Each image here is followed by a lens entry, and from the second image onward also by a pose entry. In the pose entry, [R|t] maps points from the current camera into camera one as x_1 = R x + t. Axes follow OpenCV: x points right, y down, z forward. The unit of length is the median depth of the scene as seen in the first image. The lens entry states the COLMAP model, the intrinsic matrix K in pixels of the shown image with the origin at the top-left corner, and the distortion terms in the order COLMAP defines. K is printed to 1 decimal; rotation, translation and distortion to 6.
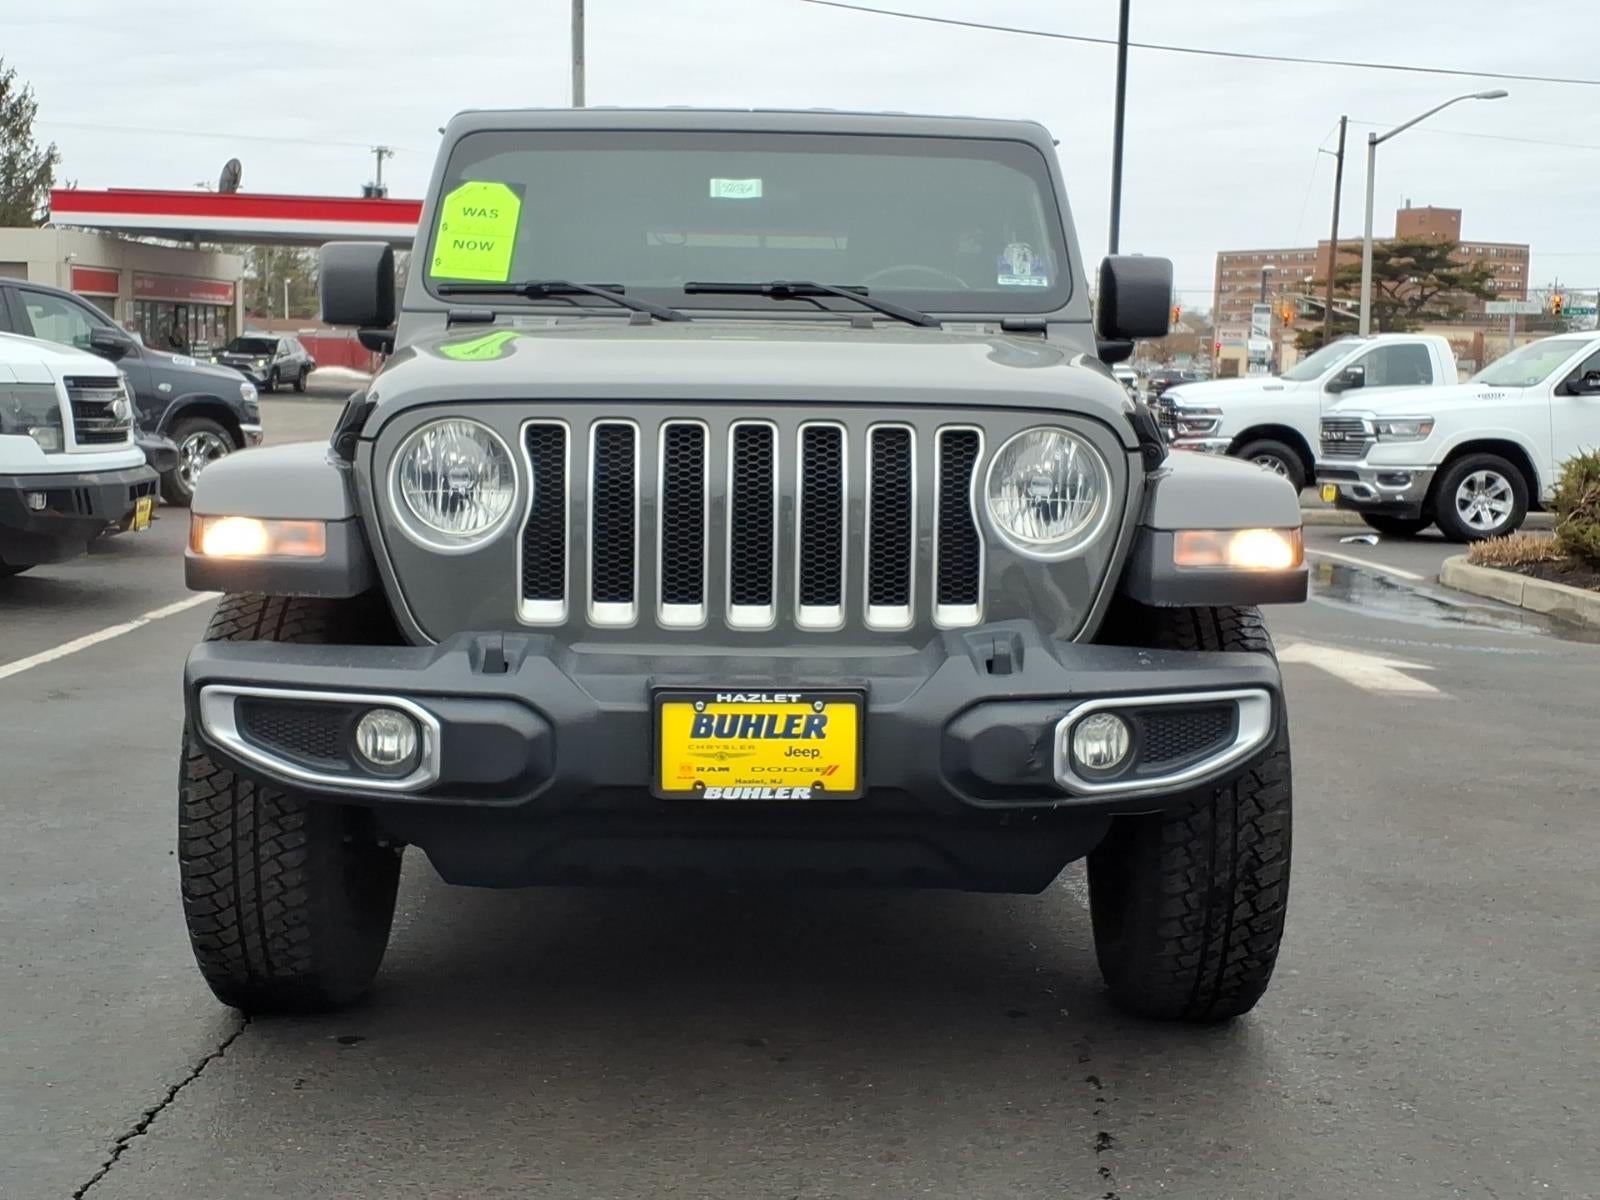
lens RADIAL K [[2103.8, 0, 803.0], [0, 2103.8, 478.0], [0, 0, 1]] dist [0.300737, -0.910335]
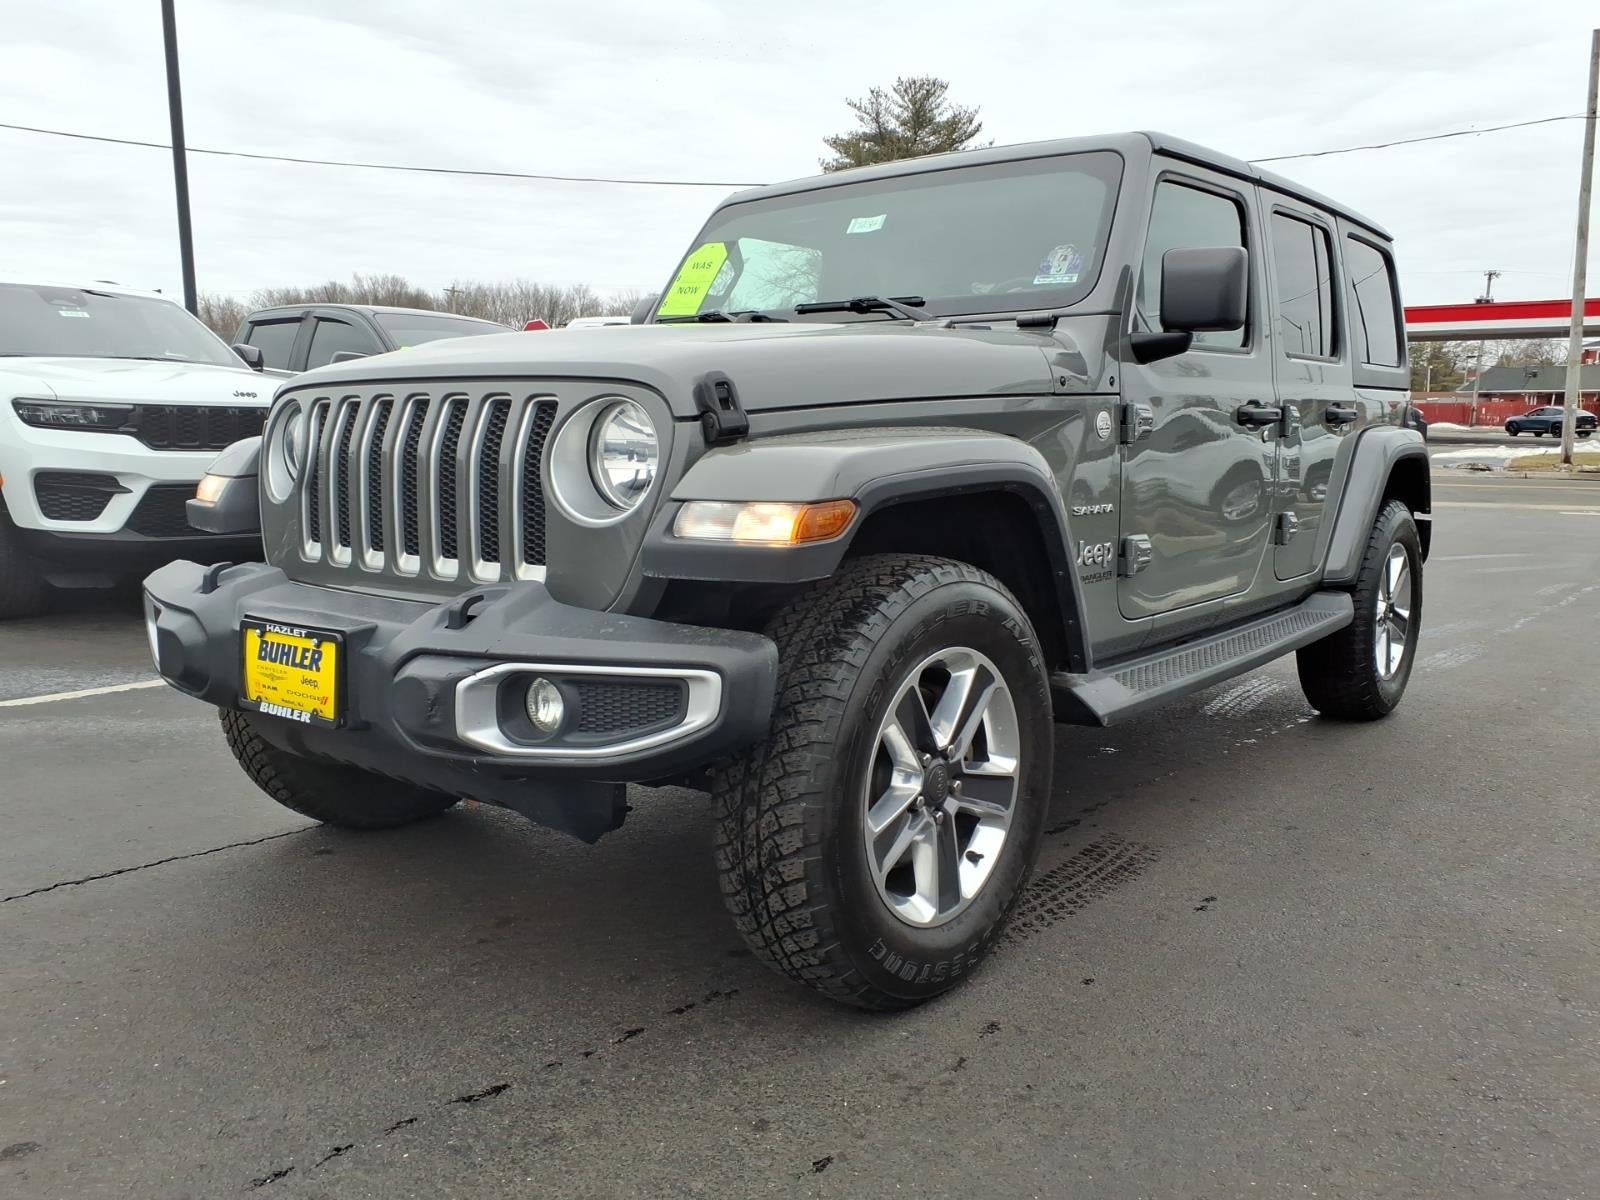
lens RADIAL K [[1277.8, 0, 797.4], [0, 1277.8, 523.9], [0, 0, 1]] dist [0.153628, -0.347883]
pose [[0.763256, 0.035195, -0.645137, 0.601600], [-0.020430, 0.999331, 0.030347, 0.017317], [0.645773, -0.009982, 0.763464, 0.594576]]
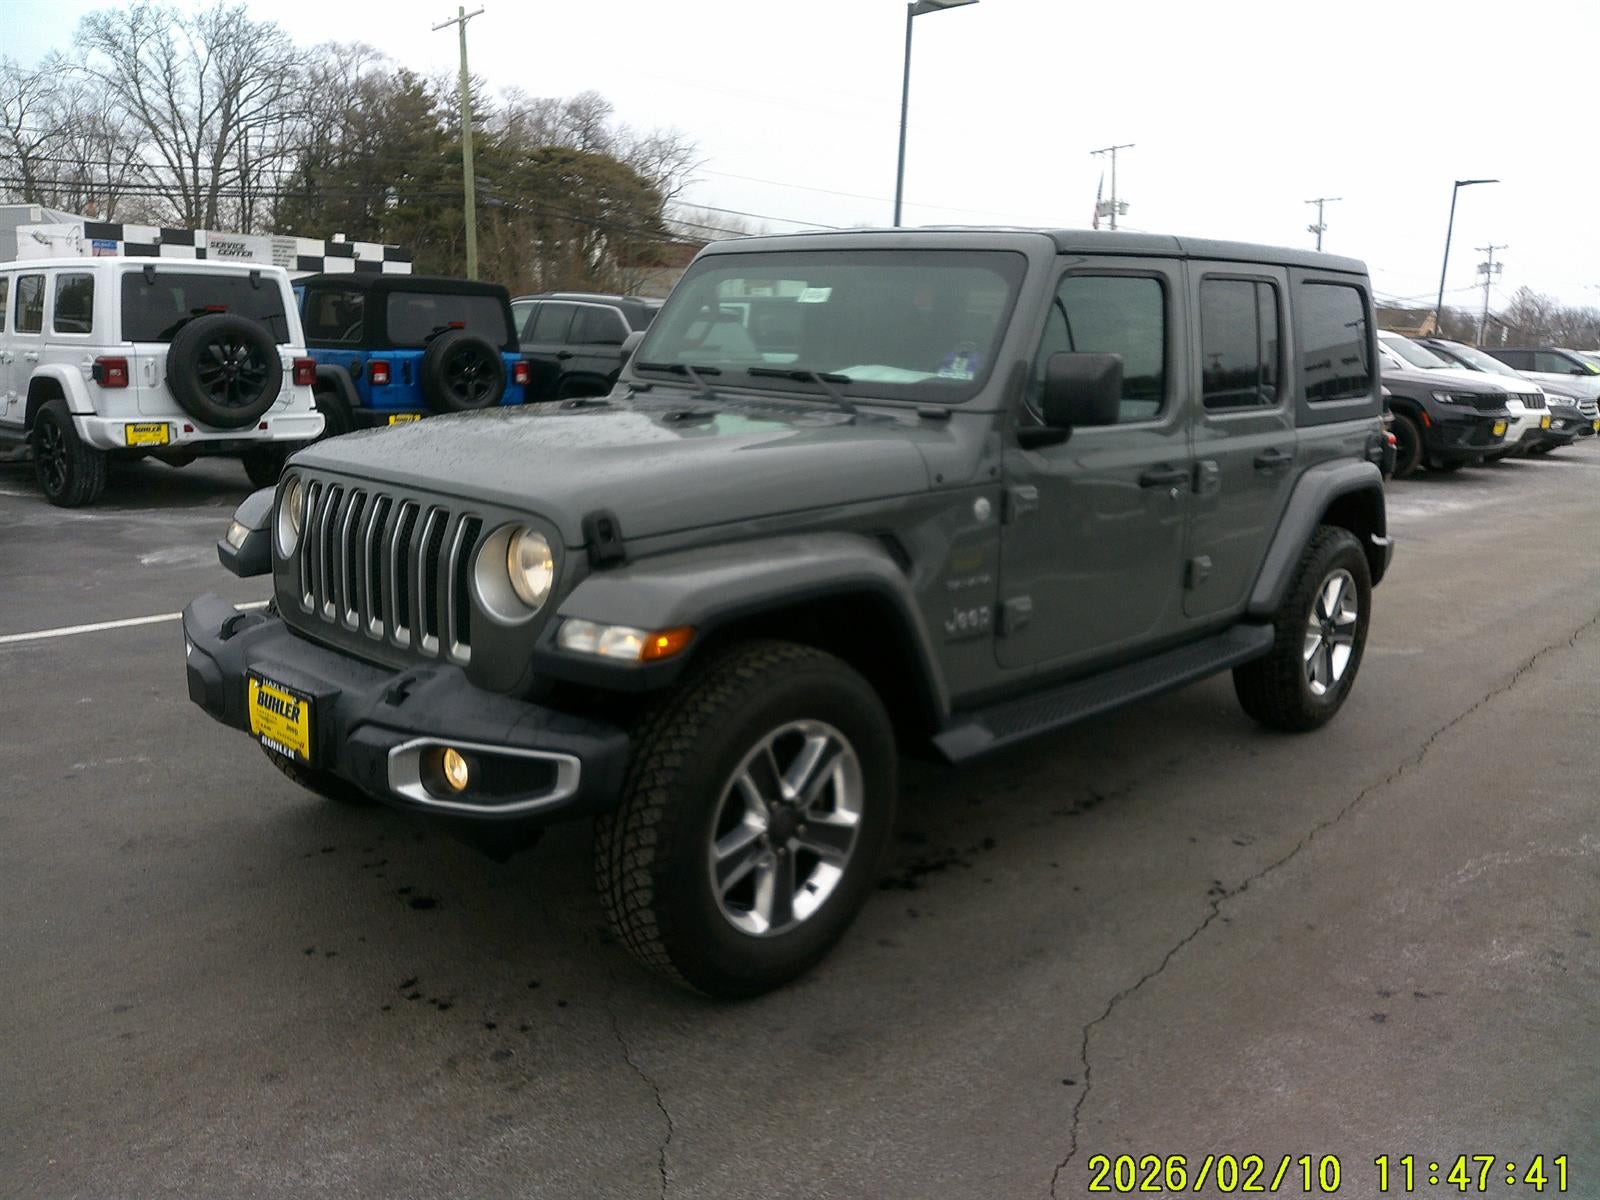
lens RADIAL K [[1336.3, 0, 800.4], [0, 1336.3, 554.9], [0, 0, 1]] dist [0.155005, -0.389072]
pose [[0.706507, 0.133253, -0.695048, 0.830351], [-0.052485, 0.989275, 0.136311, -0.128630], [0.705757, -0.059825, 0.705923, 0.549614]]
